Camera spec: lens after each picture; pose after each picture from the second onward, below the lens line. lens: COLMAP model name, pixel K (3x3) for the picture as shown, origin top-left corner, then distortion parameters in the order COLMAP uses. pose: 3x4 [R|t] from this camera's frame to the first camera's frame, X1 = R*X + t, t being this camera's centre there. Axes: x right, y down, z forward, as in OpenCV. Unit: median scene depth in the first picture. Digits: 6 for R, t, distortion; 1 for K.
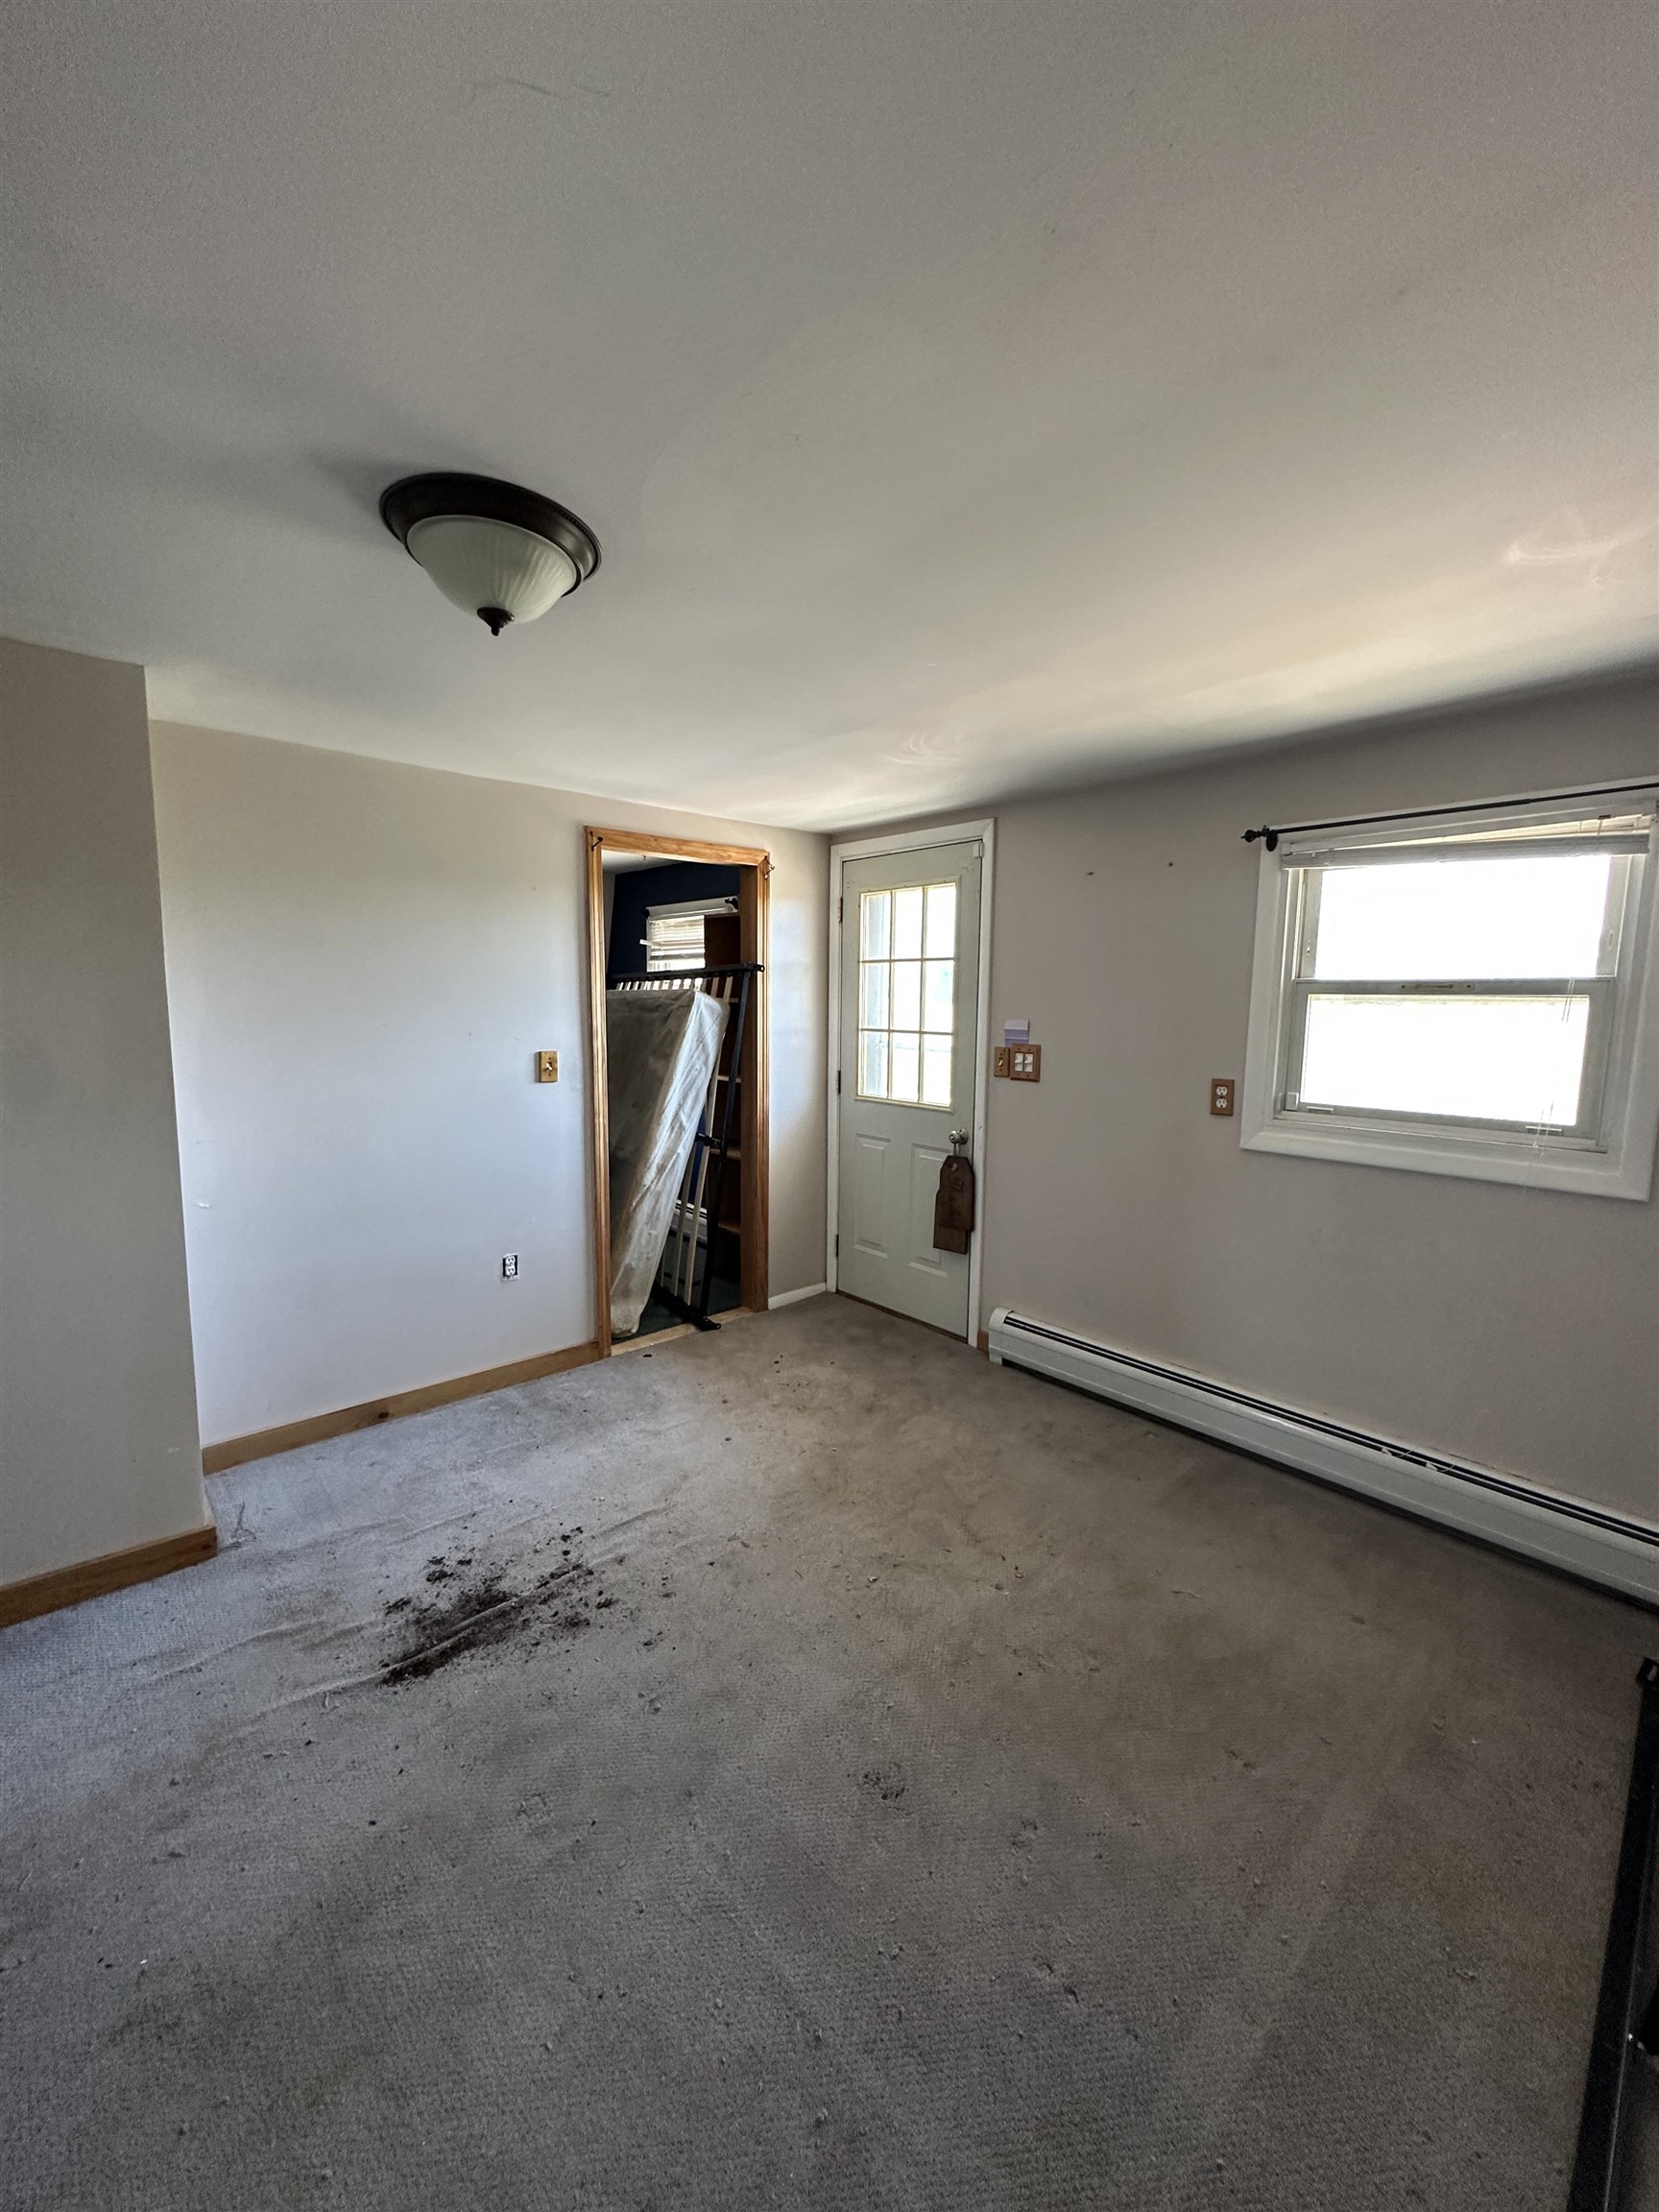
lens RADIAL K [[883.1, 0, 827.5], [0, 883.1, 1108.4], [0, 0, 1]] dist [-0.003257, 0.000938]
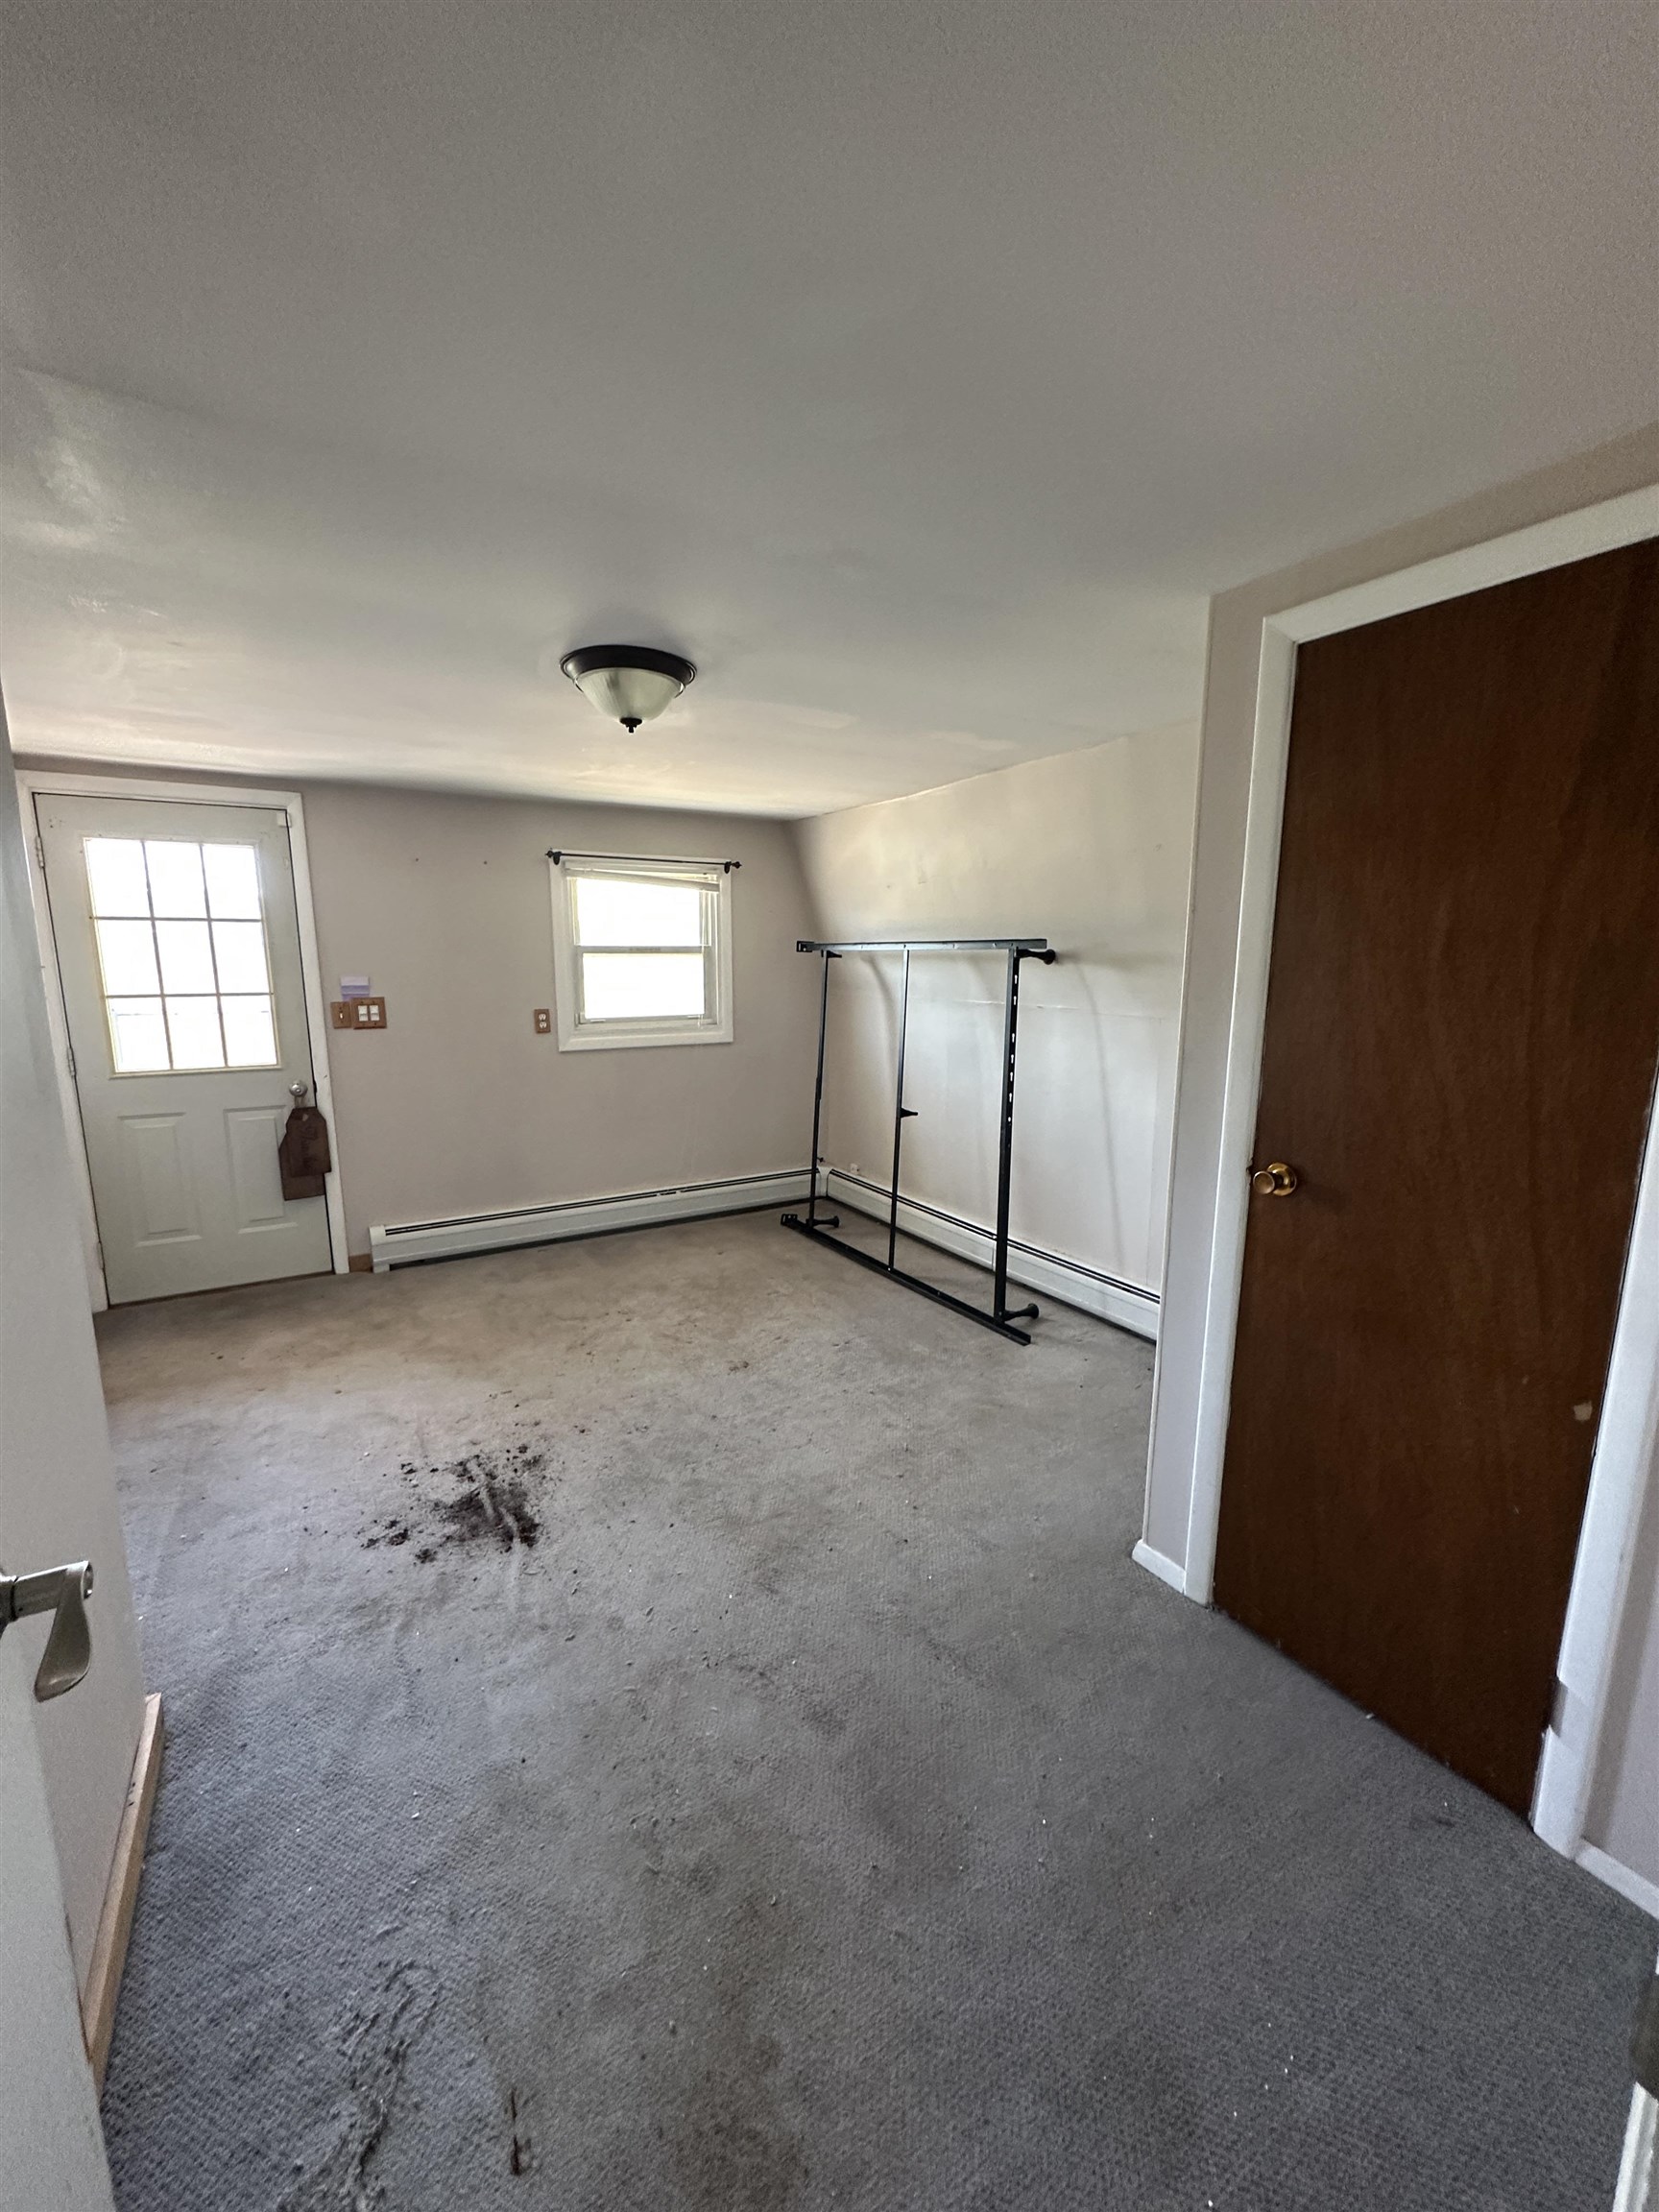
lens RADIAL K [[883.1, 0, 827.5], [0, 883.1, 1108.4], [0, 0, 1]] dist [-0.003257, 0.000938]
pose [[0.191794, -0.181883, 0.964434, -0.878613], [0.121253, 0.979540, 0.160618, -0.045389], [-0.973916, 0.086135, 0.209924, 0.180496]]
